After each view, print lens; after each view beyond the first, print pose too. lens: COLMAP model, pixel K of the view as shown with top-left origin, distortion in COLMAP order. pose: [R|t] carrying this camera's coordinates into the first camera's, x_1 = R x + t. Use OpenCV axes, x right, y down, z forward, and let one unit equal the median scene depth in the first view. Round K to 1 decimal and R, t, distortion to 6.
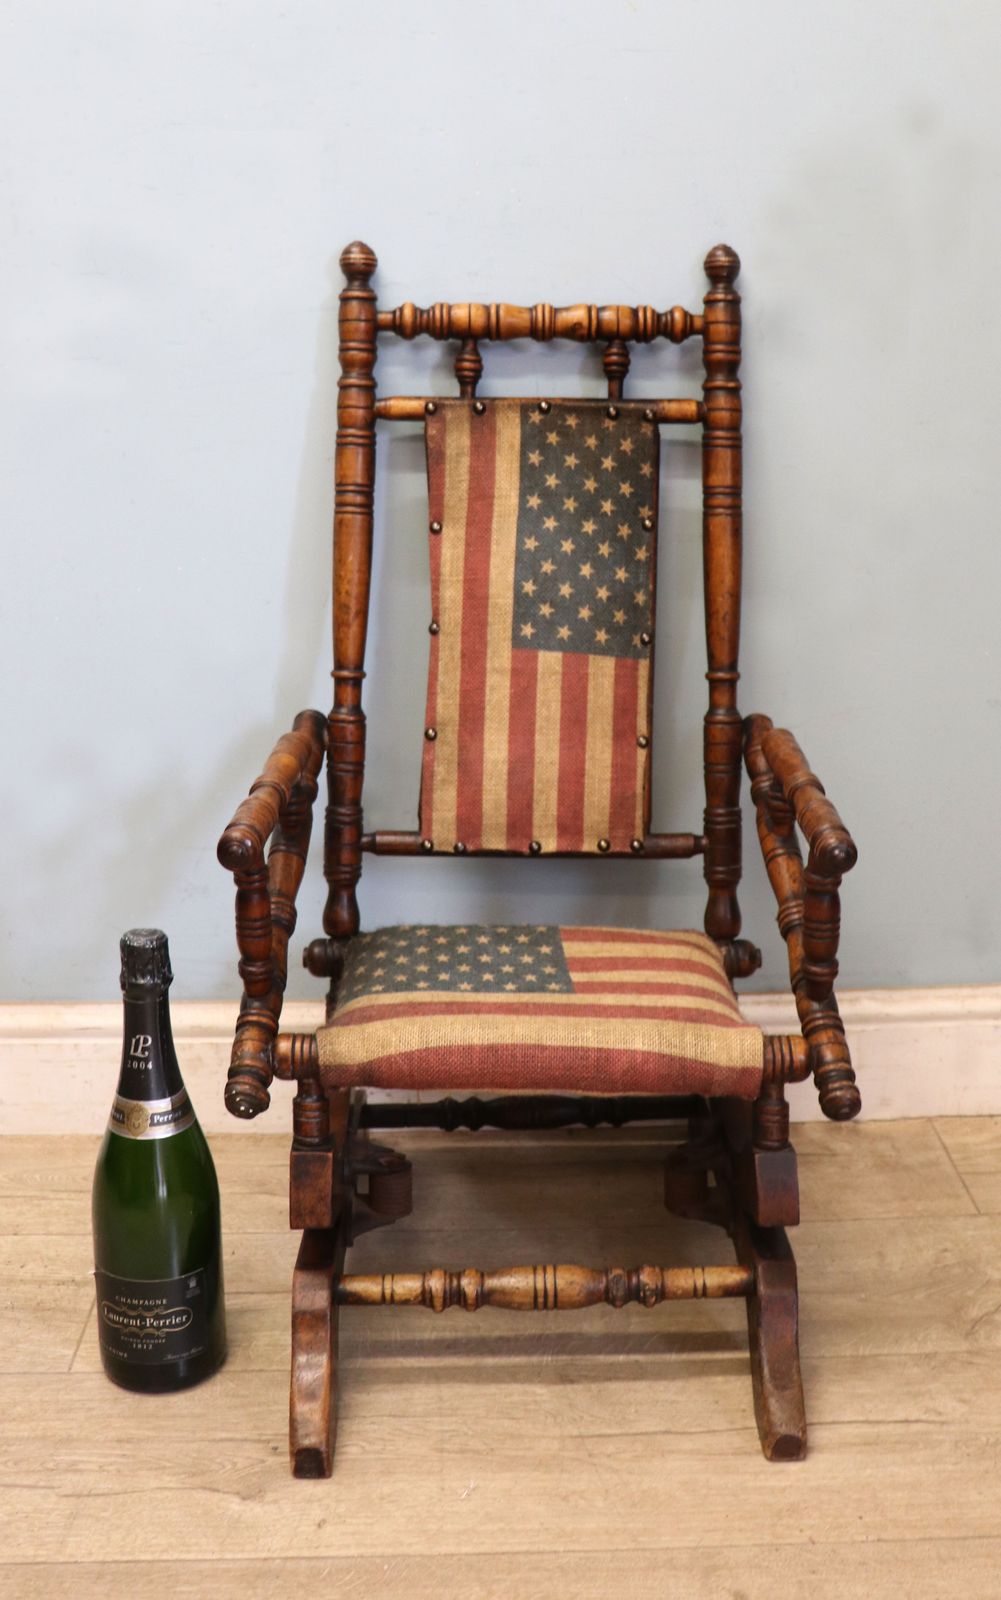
lens RADIAL K [[1675.9, 0, 518.3], [0, 1675.9, 728.8], [0, 0, 1]] dist [-0.165257, 0.208481]
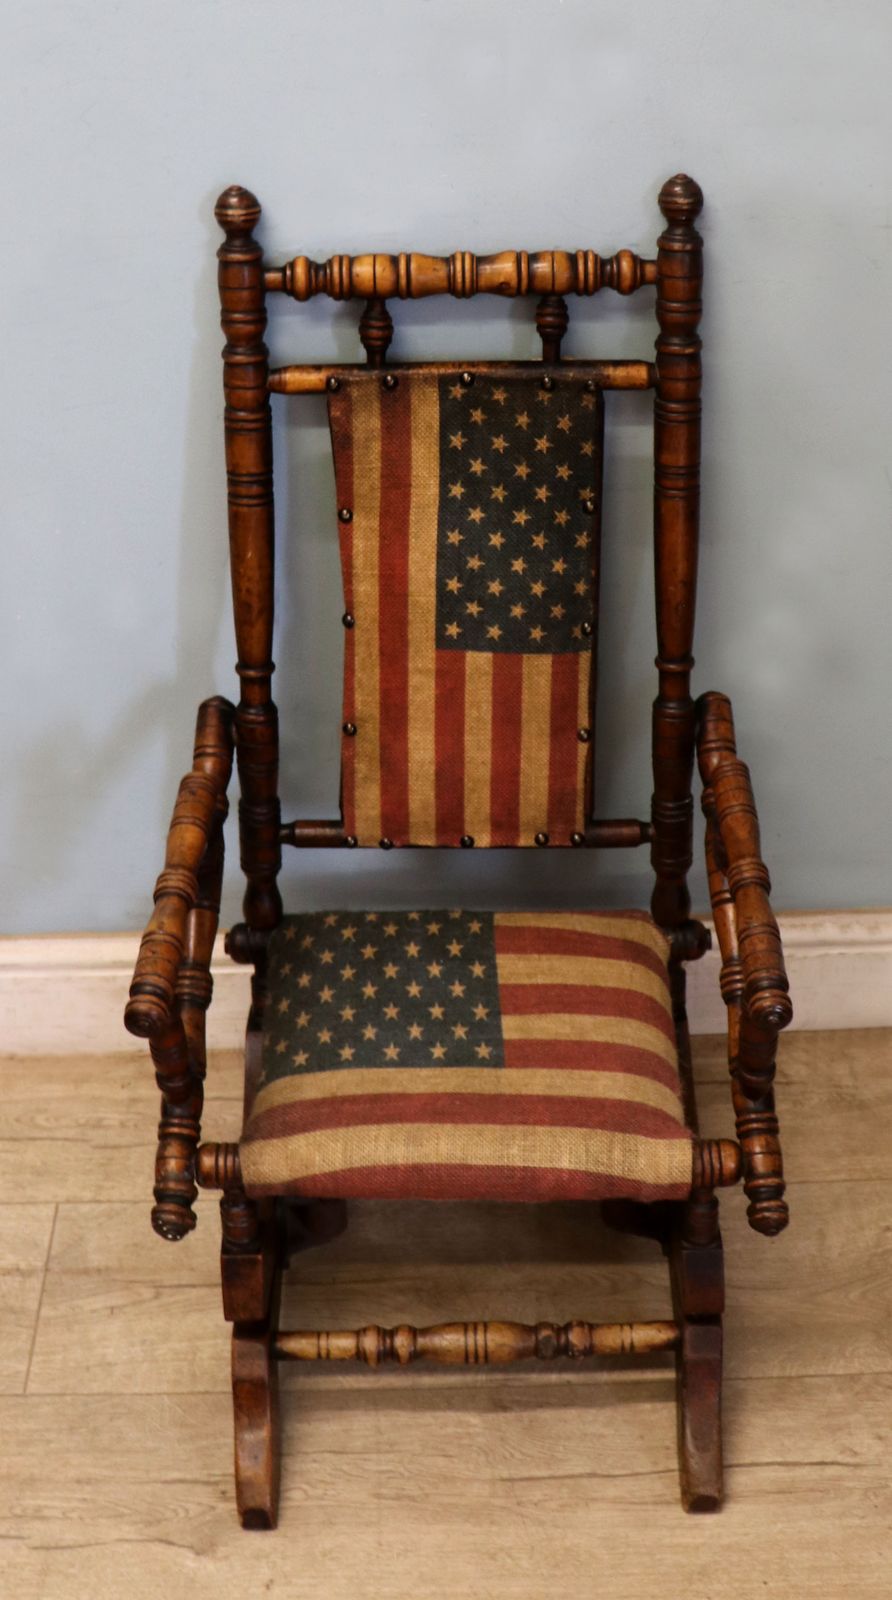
lens RADIAL K [[1953.8, 0, 407.1], [0, 1953.8, 800.8], [0, 0, 1]] dist [-0.189527, 0.202703]
pose [[0.998695, -0.012489, -0.049524, 0.038175], [0.029576, 0.931935, 0.361418, -0.425984], [0.041640, -0.362411, 0.931088, 0.005119]]
